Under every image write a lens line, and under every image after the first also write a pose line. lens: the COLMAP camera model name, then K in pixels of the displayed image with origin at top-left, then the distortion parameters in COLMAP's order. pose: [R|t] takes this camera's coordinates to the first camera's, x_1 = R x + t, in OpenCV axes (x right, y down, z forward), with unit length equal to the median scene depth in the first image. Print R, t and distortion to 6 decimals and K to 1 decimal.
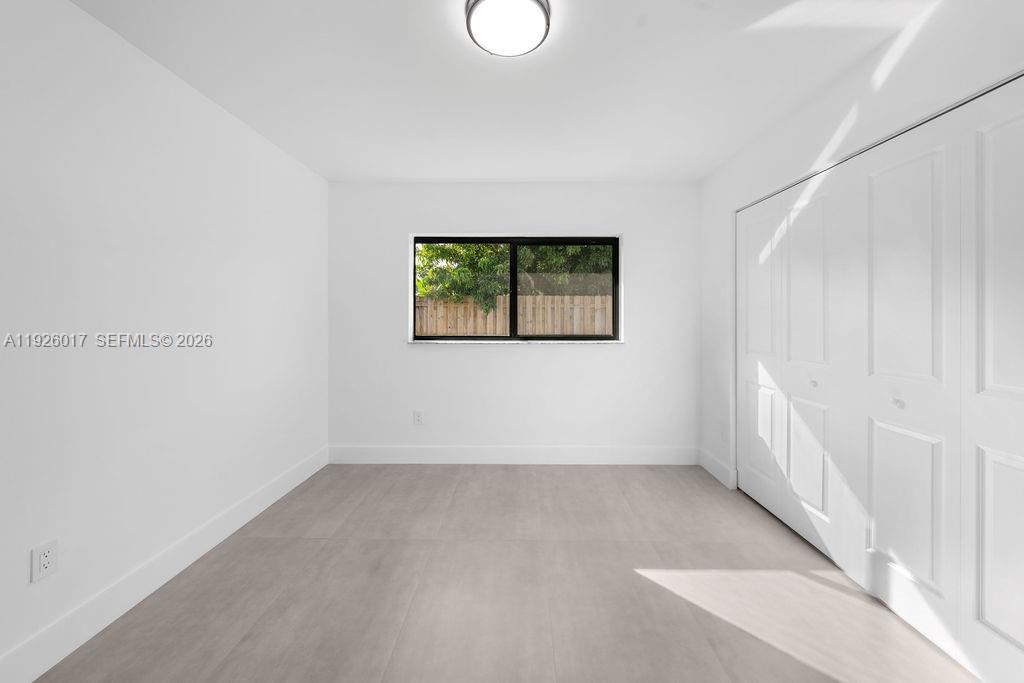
lens RADIAL K [[357.7, 0, 512.3], [0, 357.7, 311.9], [0, 0, 1]] dist [0.000718, -0.000002]
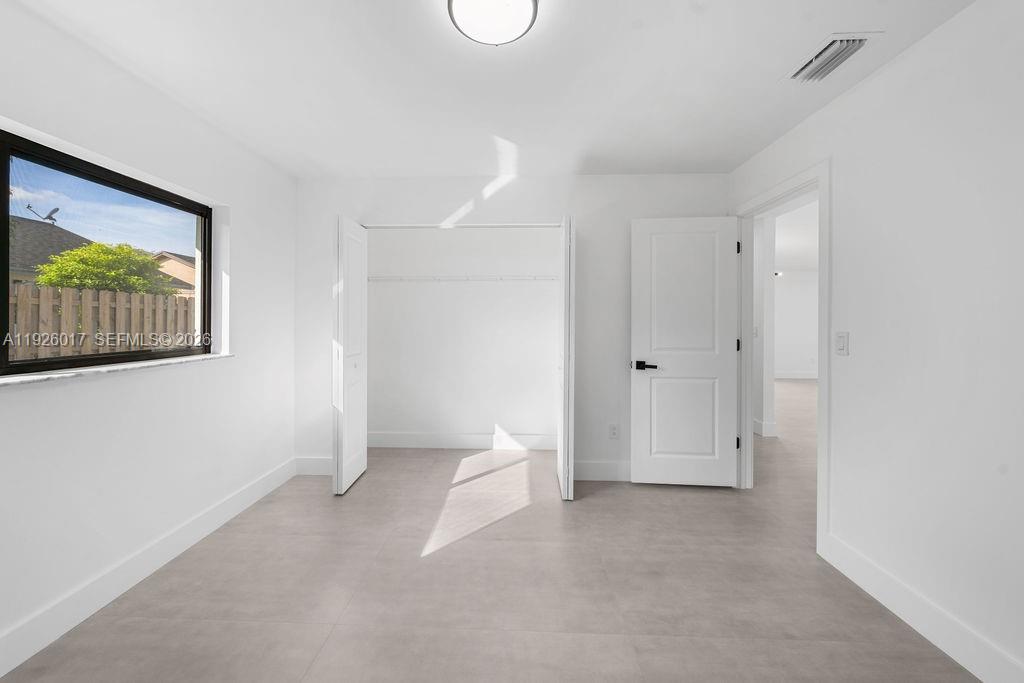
lens RADIAL K [[353.9, 0, 512.4], [0, 353.9, 334.1], [0, 0, 1]] dist [0.000357, 0.000040]
pose [[0.032325, -0.021760, 0.999241, -0.789270], [-0.024585, 0.999443, 0.022560, 0.018084], [-0.999175, -0.025295, 0.031772, 0.797415]]
